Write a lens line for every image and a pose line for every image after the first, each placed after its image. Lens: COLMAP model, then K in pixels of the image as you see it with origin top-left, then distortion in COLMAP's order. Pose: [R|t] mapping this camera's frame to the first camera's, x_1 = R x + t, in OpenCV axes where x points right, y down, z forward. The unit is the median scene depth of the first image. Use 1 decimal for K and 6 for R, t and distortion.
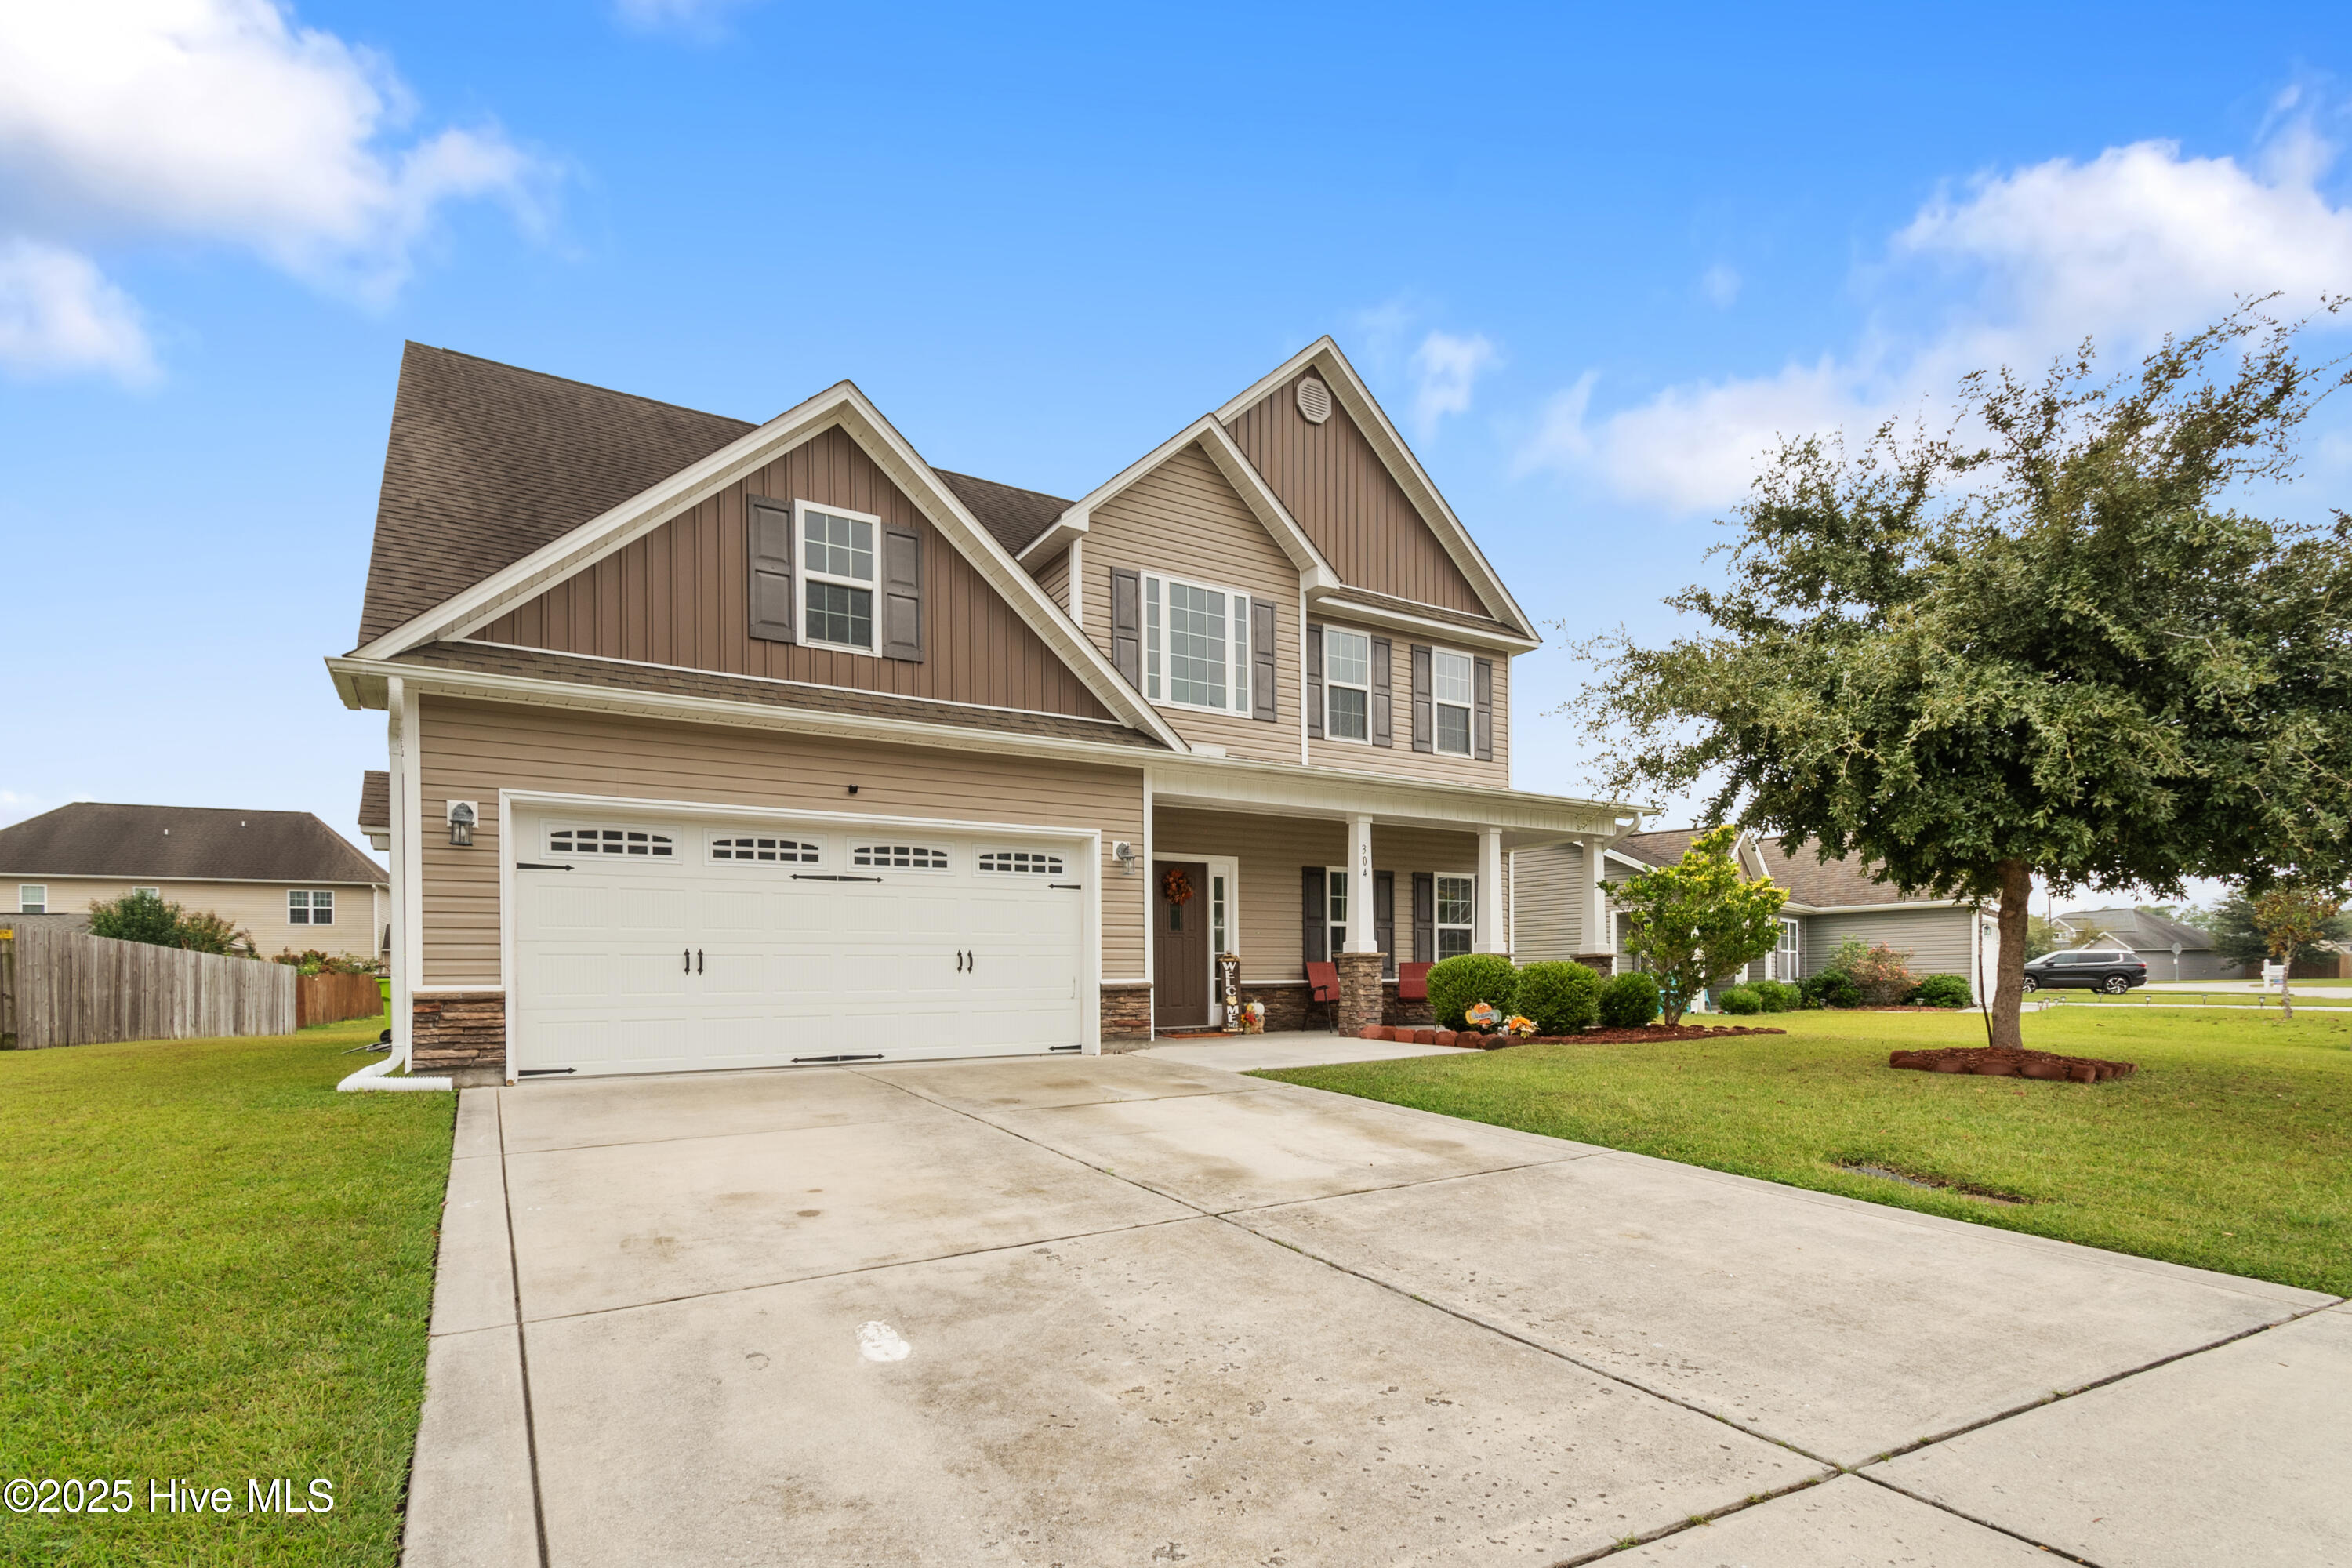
lens RADIAL K [[1038.6, 0, 1223.1], [0, 1038.6, 1014.3], [0, 0, 1]] dist [0.002079, -0.000865]
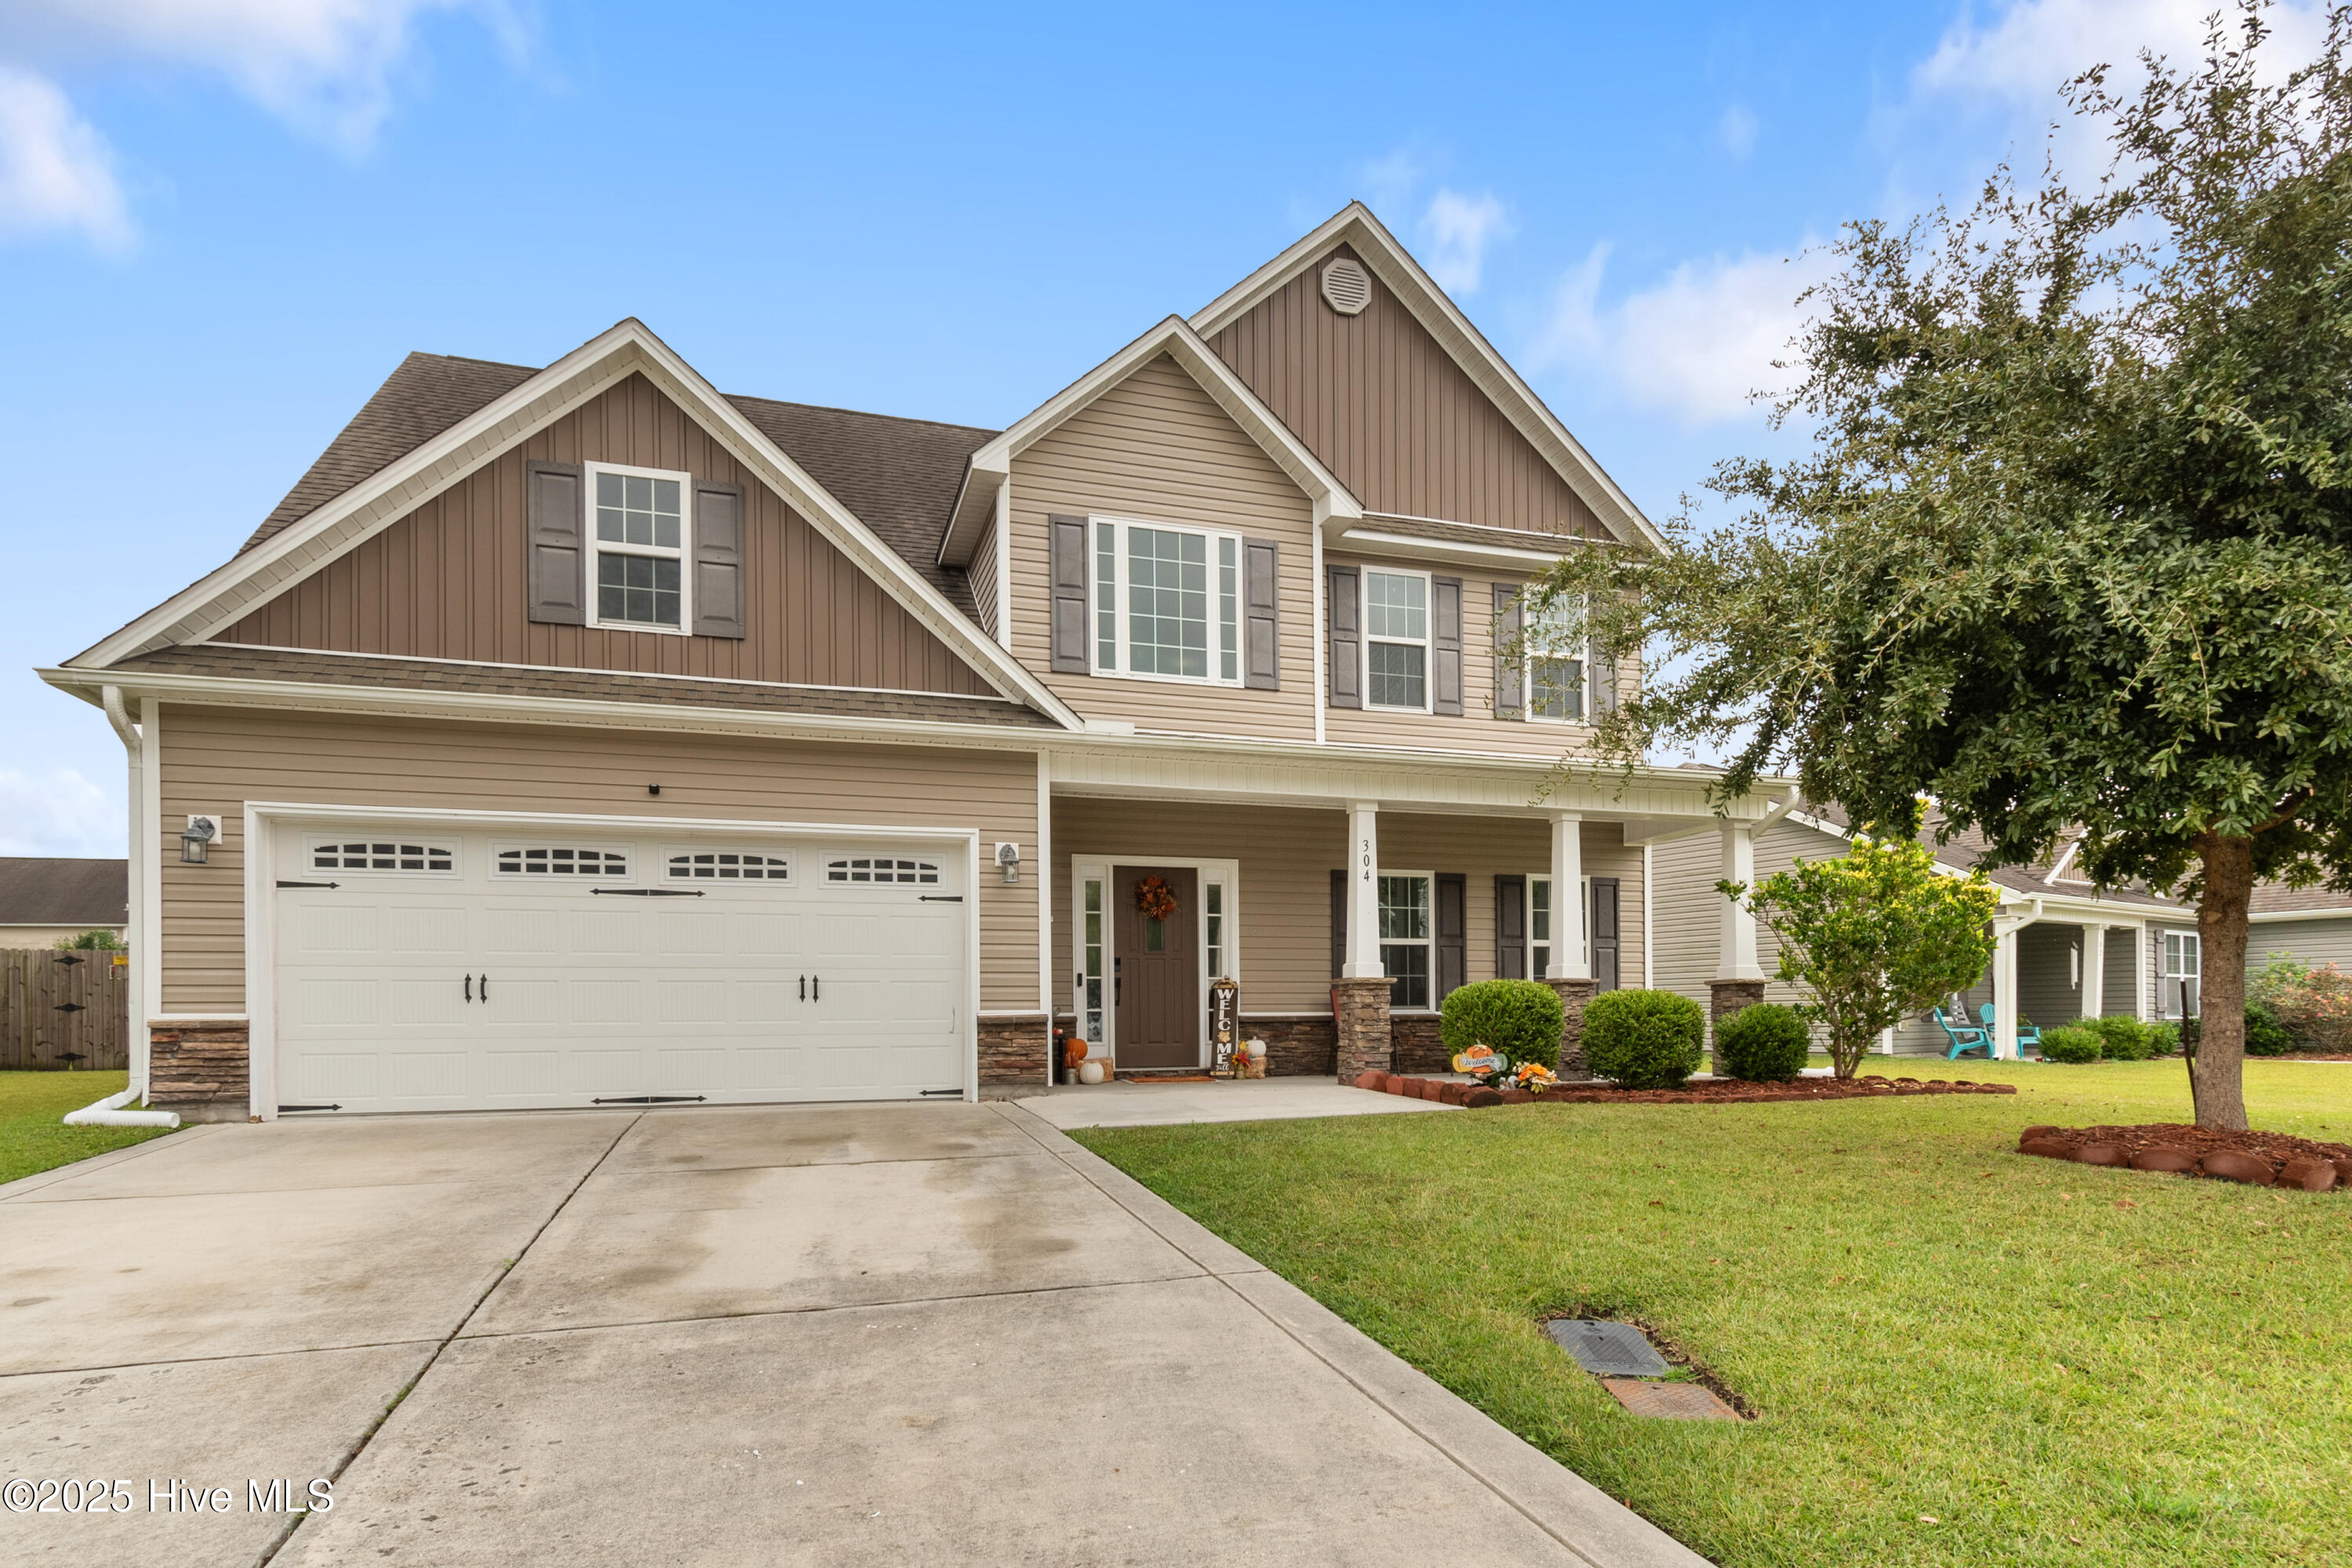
lens RADIAL K [[1186.9, 0, 1240.8], [0, 1186.9, 1034.2], [0, 0, 1]] dist [0.002097, -0.000778]
pose [[0.971846, 0.011126, -0.235352, 0.300698], [-0.013863, 0.999854, -0.009978, -0.008174], [0.235207, 0.012959, 0.971859, 0.132974]]
